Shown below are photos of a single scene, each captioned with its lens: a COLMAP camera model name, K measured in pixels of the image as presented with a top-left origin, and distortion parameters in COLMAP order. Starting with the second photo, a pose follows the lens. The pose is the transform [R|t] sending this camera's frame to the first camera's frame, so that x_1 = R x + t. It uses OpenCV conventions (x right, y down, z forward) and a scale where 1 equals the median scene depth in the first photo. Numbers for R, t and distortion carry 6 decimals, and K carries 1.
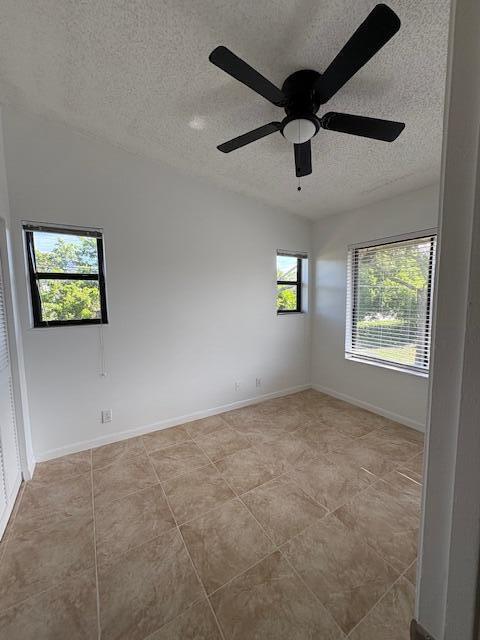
lens RADIAL K [[259.1, 0, 240.4], [0, 259.1, 318.4], [0, 0, 1]] dist [0.002031, 0.000145]
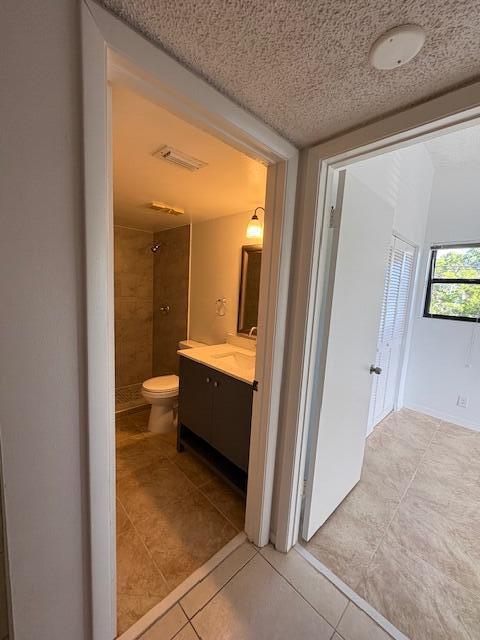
lens RADIAL K [[259.1, 0, 240.8], [0, 259.1, 317.8], [0, 0, 1]] dist [0.002031, 0.000145]
pose [[0.228432, 0.146867, -0.962418, 0.370440], [-0.149521, 0.982120, 0.114384, 0.026717], [0.962009, 0.117773, 0.246307, -0.332600]]
